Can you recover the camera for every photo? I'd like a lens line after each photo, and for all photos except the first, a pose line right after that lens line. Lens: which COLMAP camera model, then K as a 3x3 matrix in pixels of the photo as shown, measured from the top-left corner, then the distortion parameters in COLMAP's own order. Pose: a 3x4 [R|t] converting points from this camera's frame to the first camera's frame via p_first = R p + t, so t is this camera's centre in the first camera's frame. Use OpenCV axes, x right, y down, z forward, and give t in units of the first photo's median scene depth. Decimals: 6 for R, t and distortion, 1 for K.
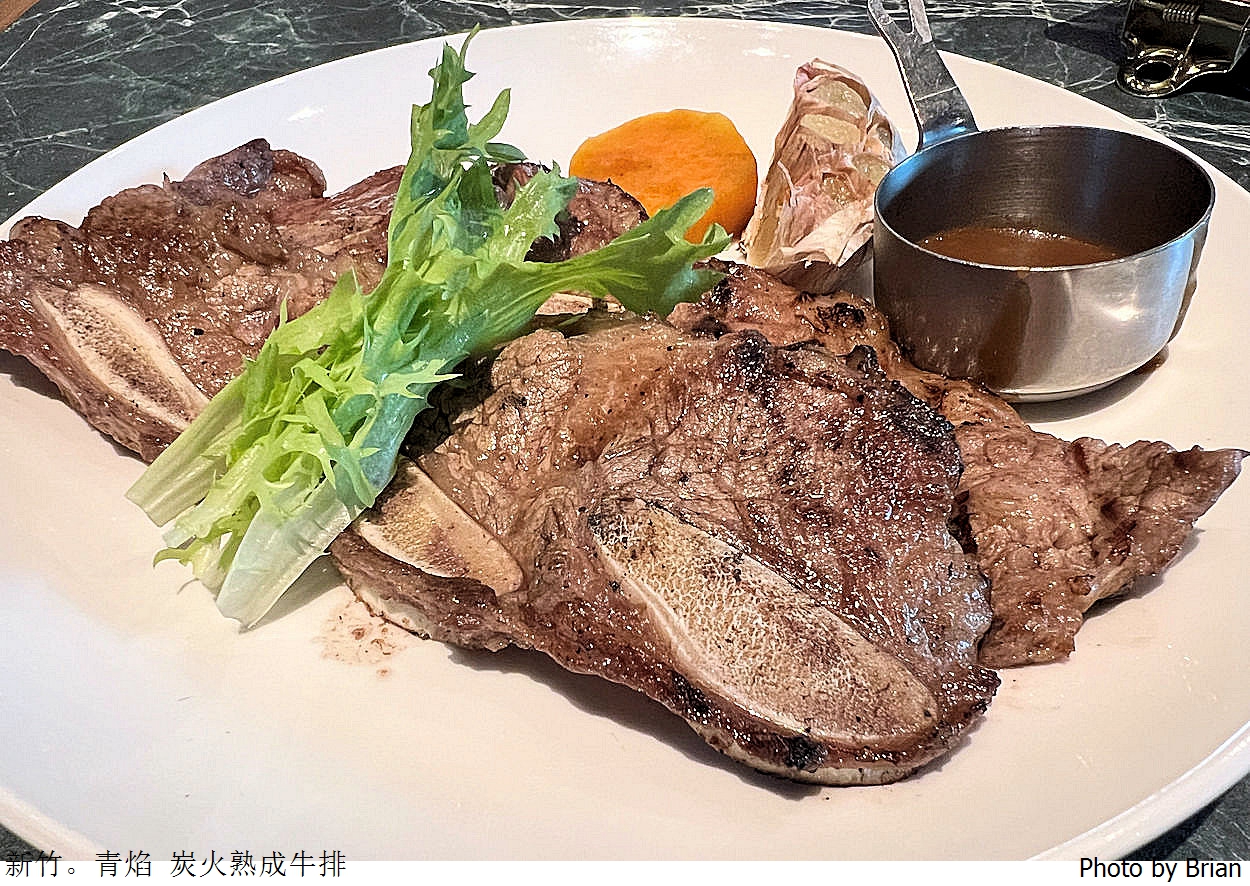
lens RADIAL K [[1179.8, 0, 565.2], [0, 1179.8, 443.3], [0, 0, 1]] dist [-0.004370, -0.004499]
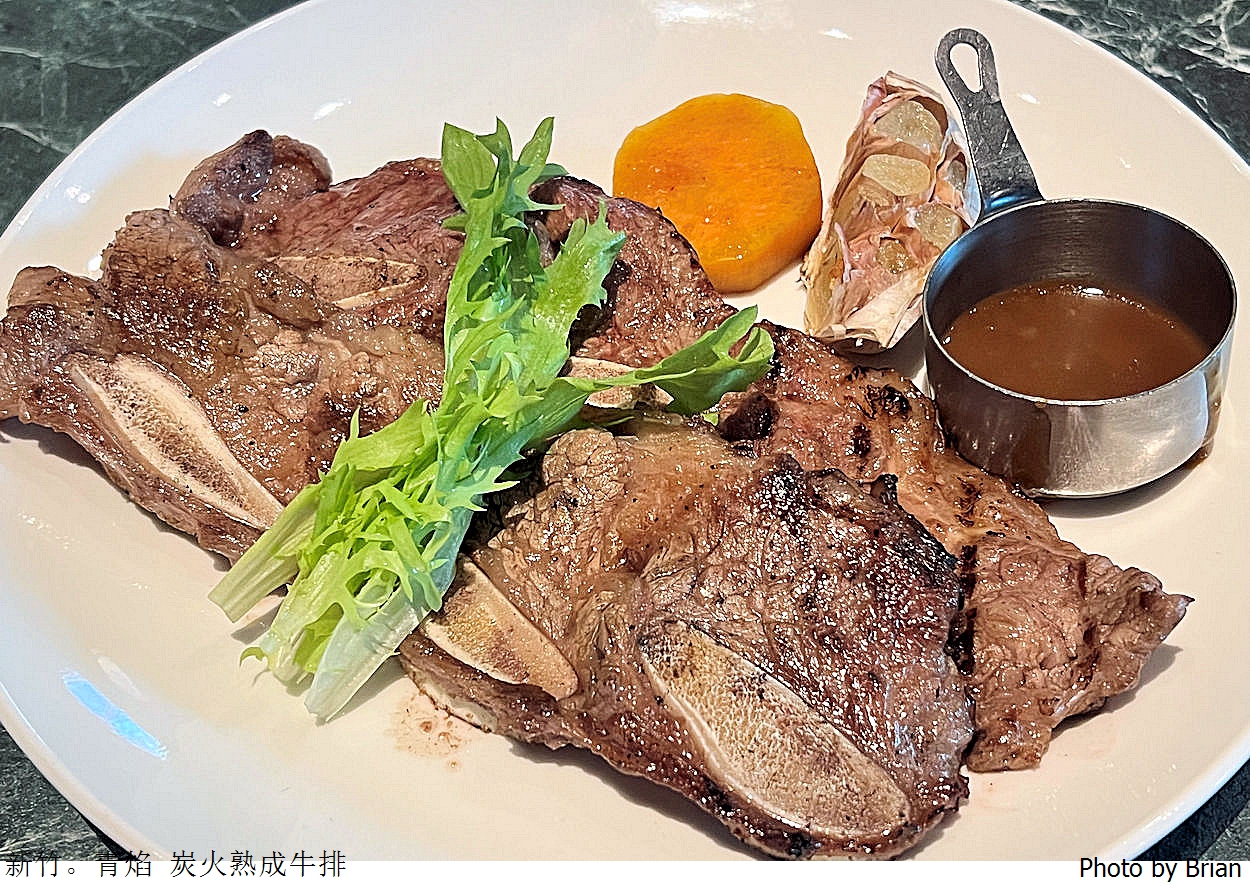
lens RADIAL K [[1841.1, 0, 625.0], [0, 1841.1, 443.0], [0, 0, 1]] dist [0.196942, -0.748597]
pose [[0.999499, 0.016058, 0.027280, -0.040041], [-0.017802, 0.997730, 0.064939, -0.217360], [-0.026176, -0.065392, 0.997516, -0.711181]]
